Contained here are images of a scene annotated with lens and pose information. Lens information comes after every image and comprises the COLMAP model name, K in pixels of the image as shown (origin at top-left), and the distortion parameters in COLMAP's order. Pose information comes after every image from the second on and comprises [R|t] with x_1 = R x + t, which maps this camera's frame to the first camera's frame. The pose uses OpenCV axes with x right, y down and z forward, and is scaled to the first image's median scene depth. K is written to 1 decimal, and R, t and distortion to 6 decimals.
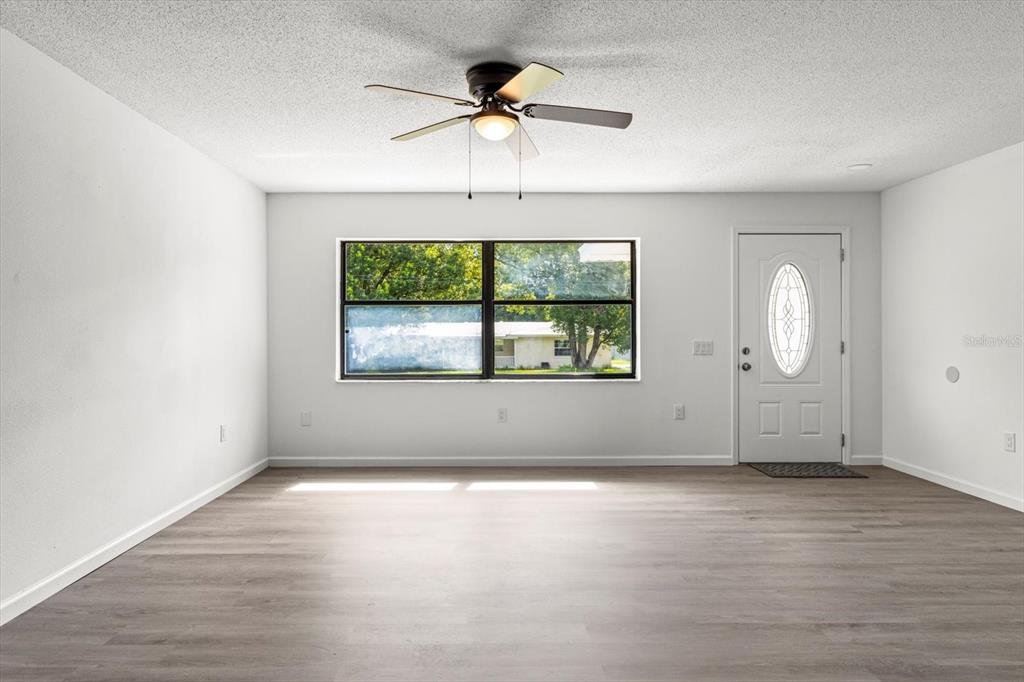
lens RADIAL K [[470.9, 0, 516.2], [0, 470.9, 332.9], [0, 0, 1]] dist [-0.002114, -0.000494]
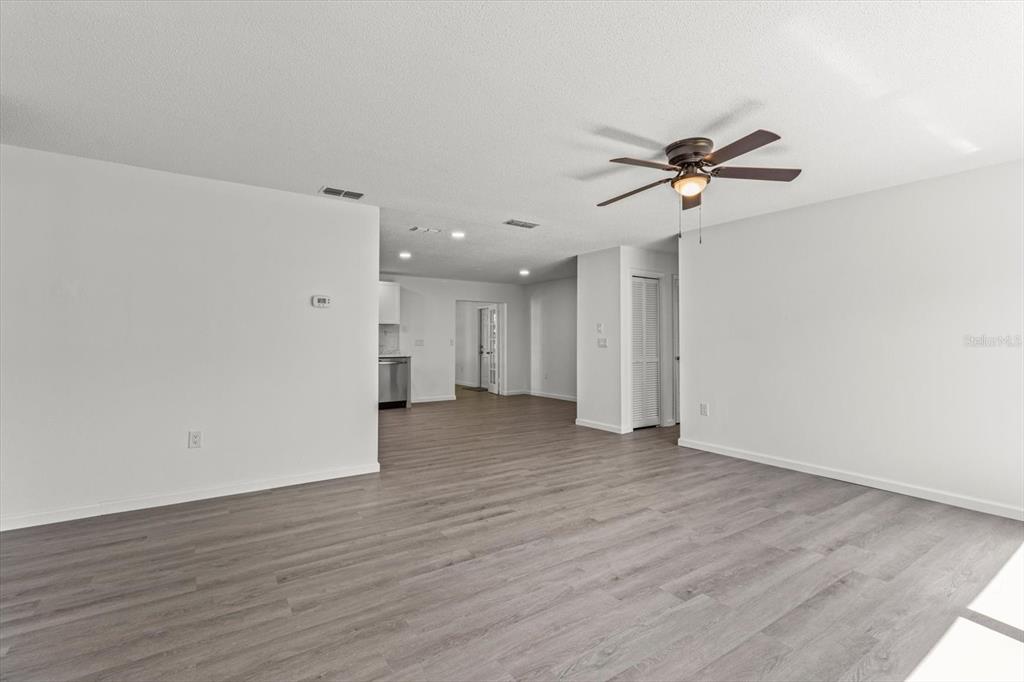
lens RADIAL K [[470.9, 0, 516.2], [0, 470.9, 332.9], [0, 0, 1]] dist [-0.002114, -0.000494]
pose [[-0.782041, -0.004916, -0.623207, 1.334249], [-0.005888, 0.999983, -0.000499, -0.005252], [0.623199, 0.003280, -0.782056, 2.043705]]
